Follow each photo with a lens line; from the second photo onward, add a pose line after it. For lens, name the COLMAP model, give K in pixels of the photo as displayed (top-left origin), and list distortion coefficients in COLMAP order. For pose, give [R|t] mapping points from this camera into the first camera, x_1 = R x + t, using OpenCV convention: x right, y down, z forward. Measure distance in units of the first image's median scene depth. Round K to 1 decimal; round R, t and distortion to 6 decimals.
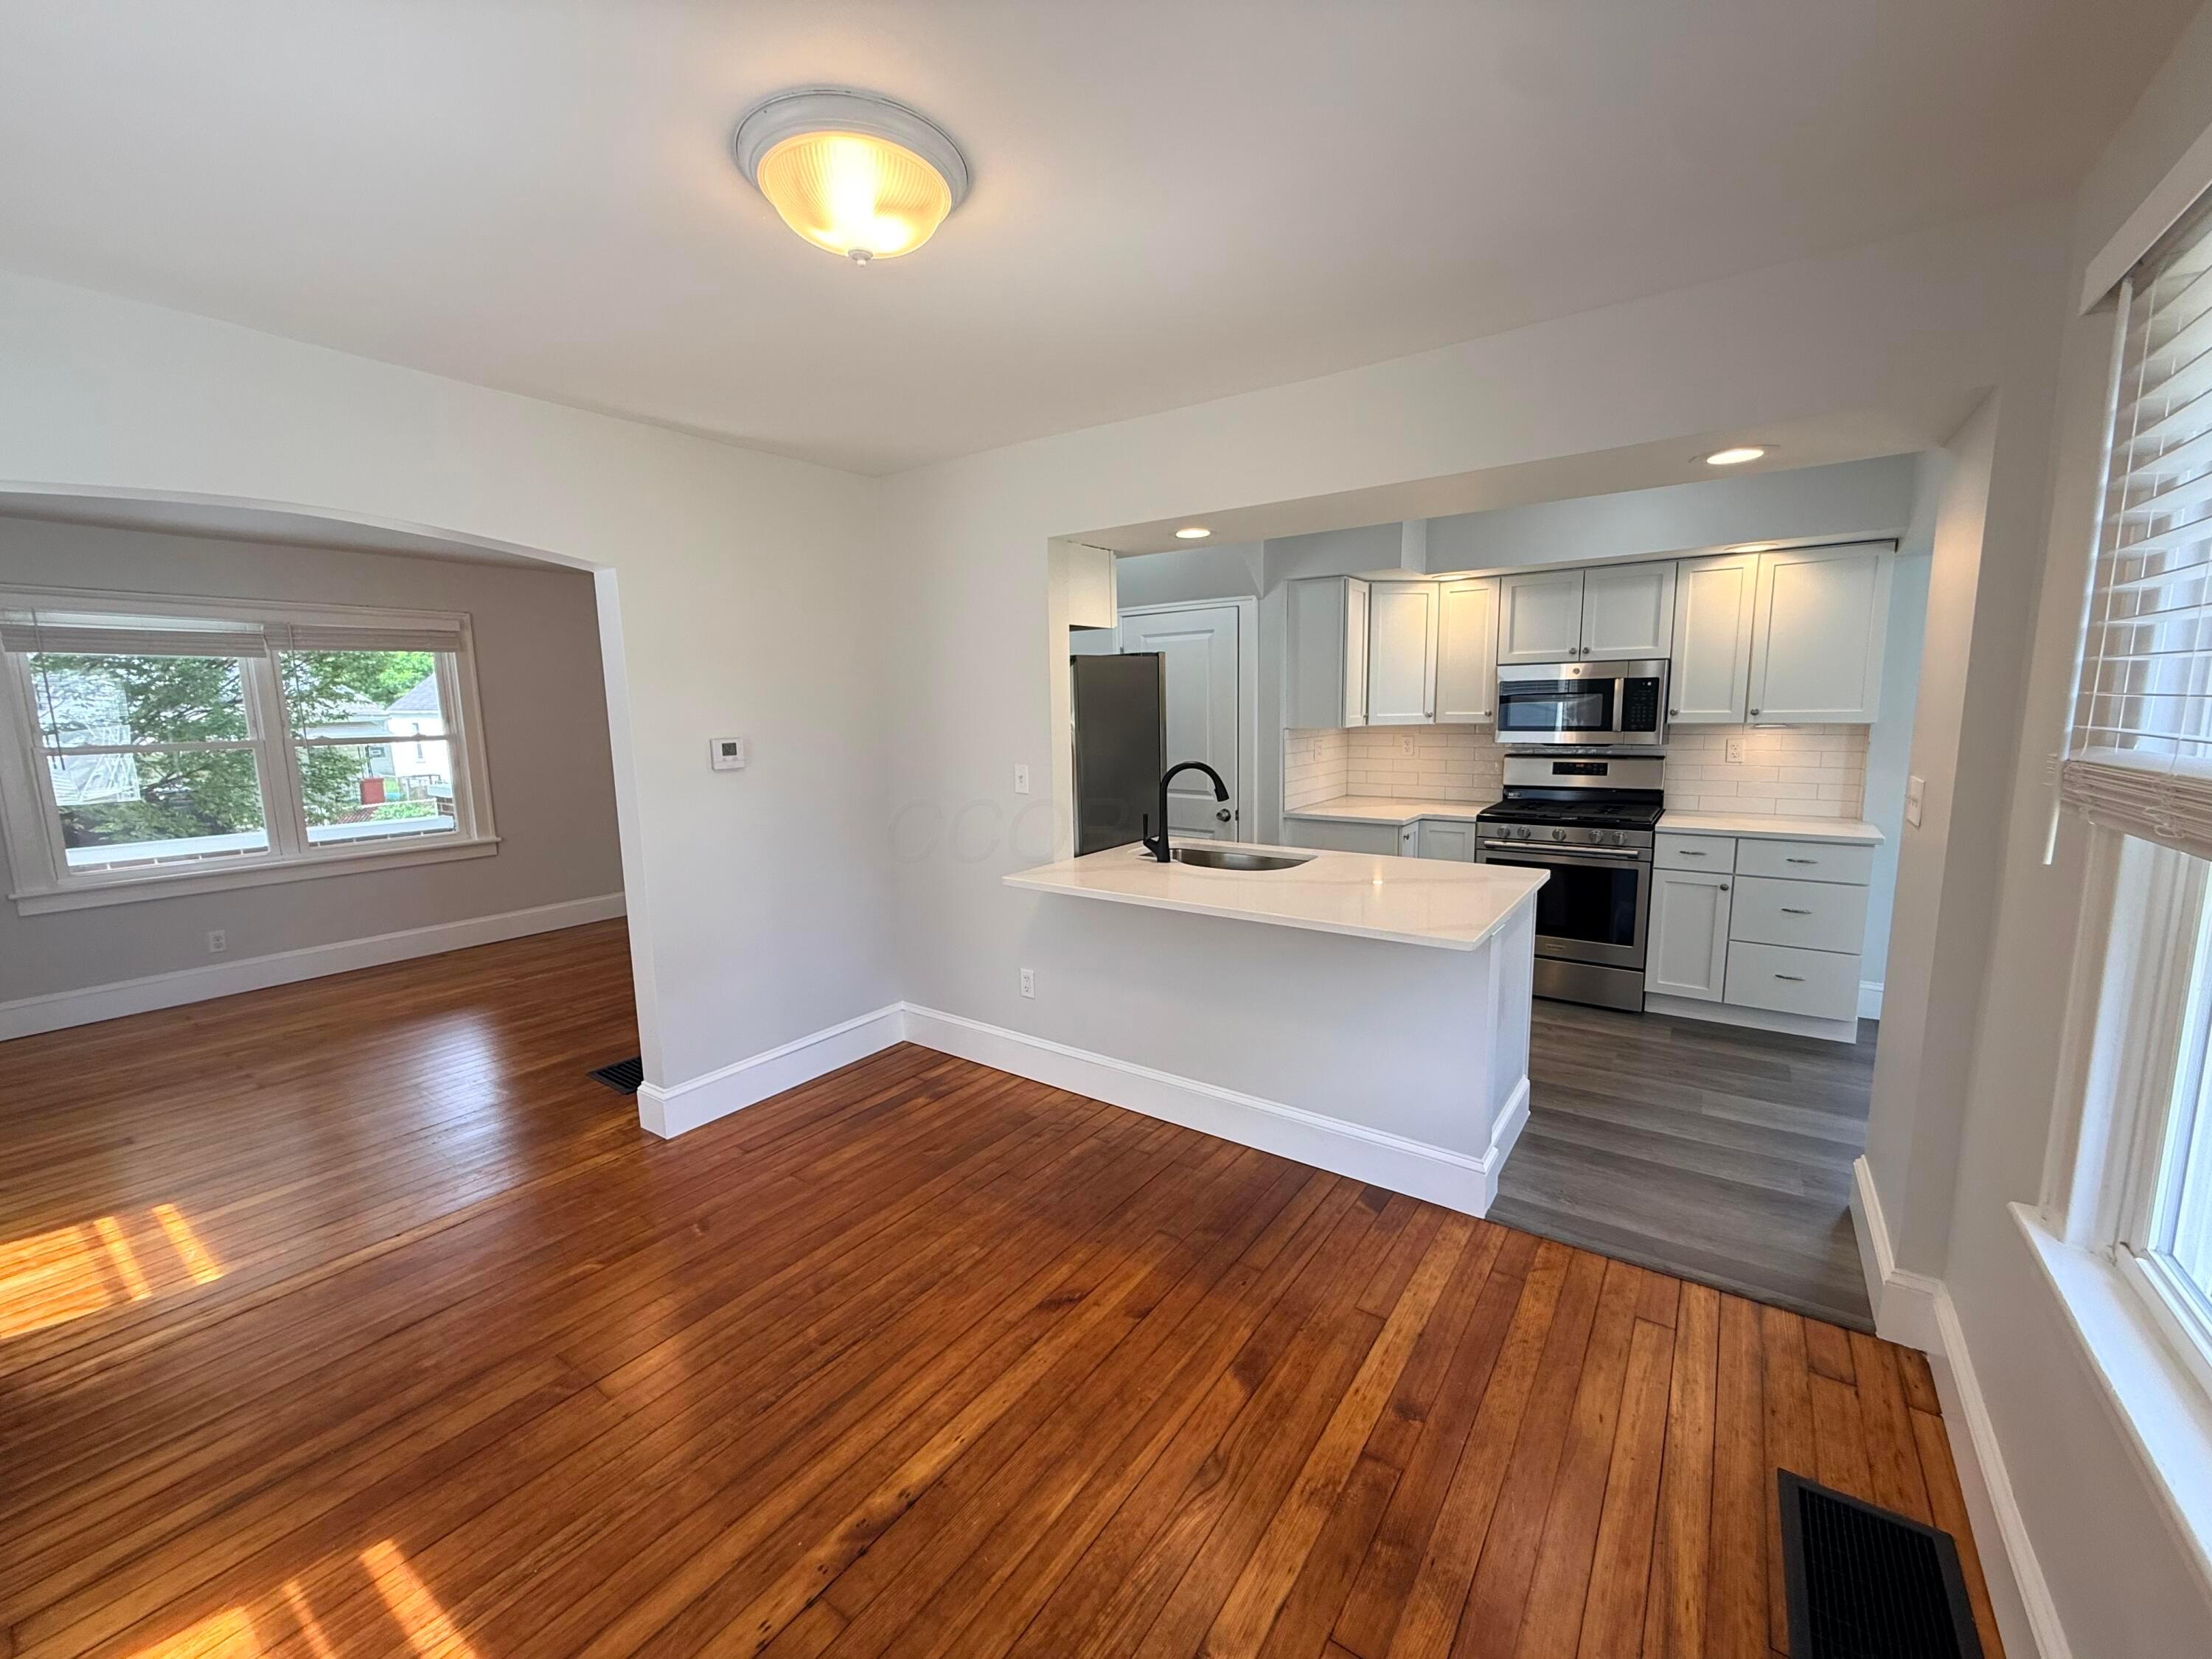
lens RADIAL K [[883.9, 0, 1119.0], [0, 883.9, 831.6], [0, 0, 1]] dist [-0.000972, 0.001186]
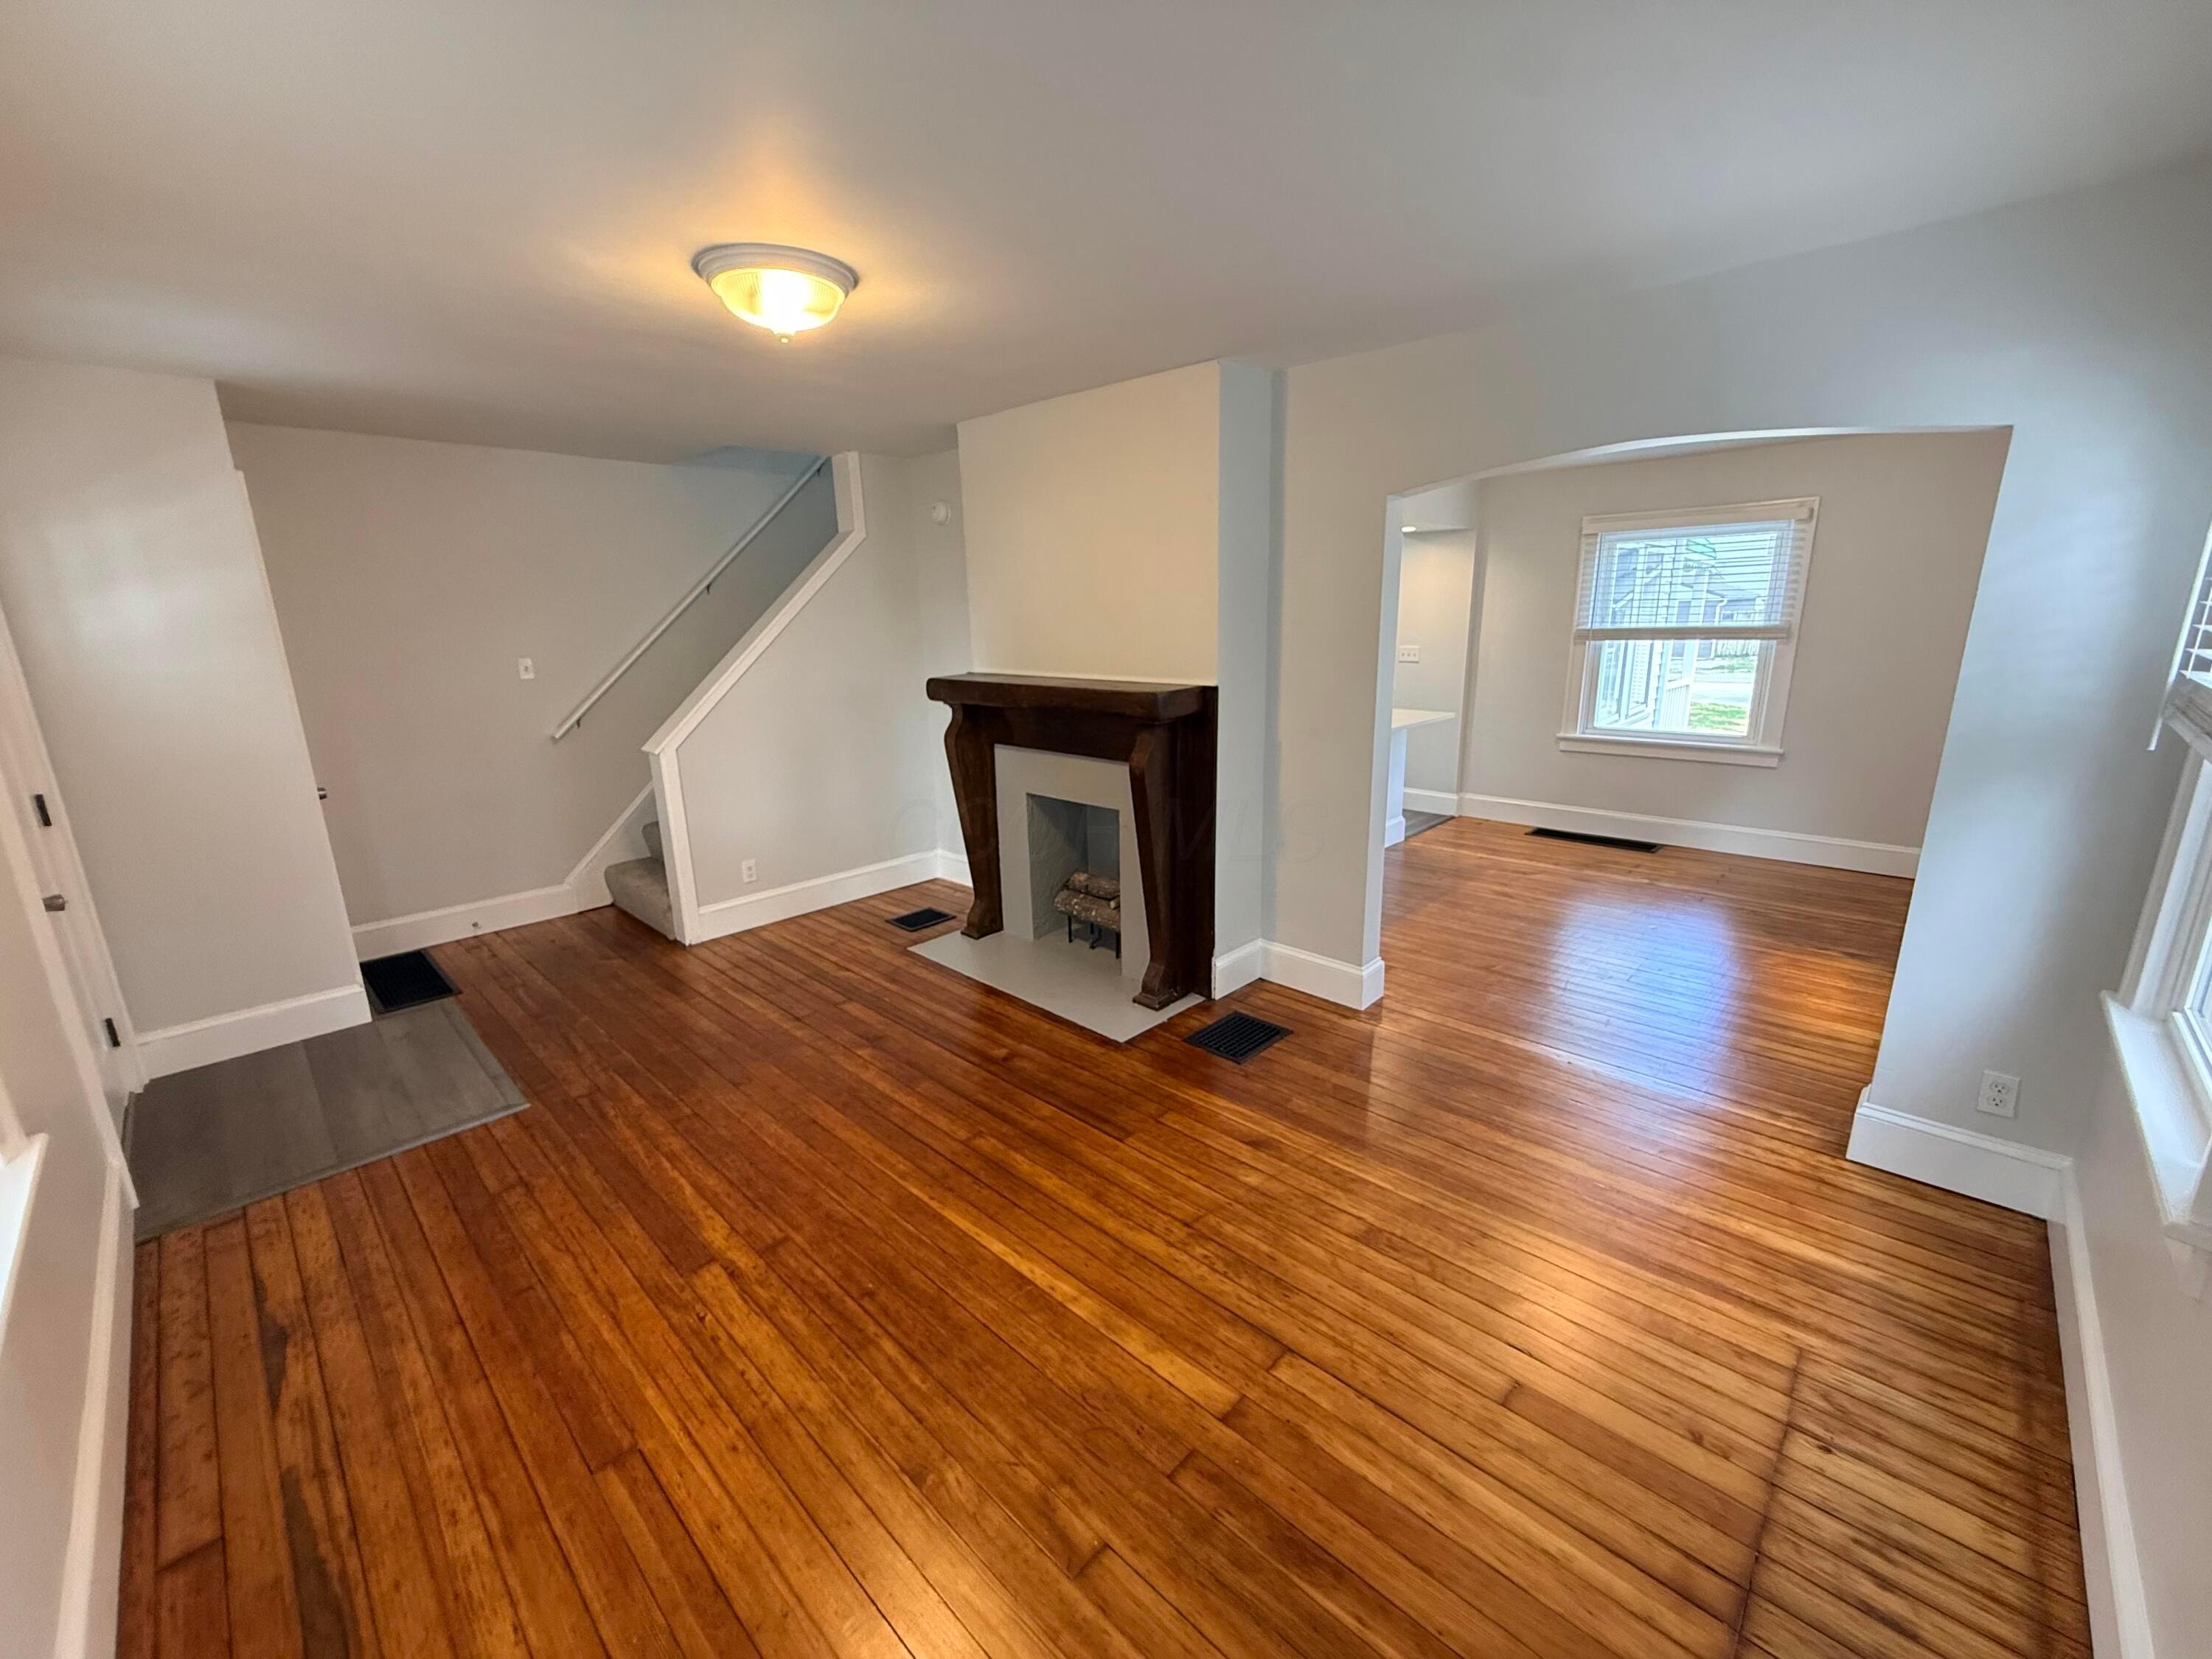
lens RADIAL K [[883.9, 0, 1108.2], [0, 883.9, 820.5], [0, 0, 1]] dist [-0.000972, 0.001186]
pose [[0.151336, -0.219489, 0.963806, -1.945147], [0.161253, 0.967457, 0.195000, -0.192628], [-0.975241, 0.125907, 0.181805, 1.317149]]
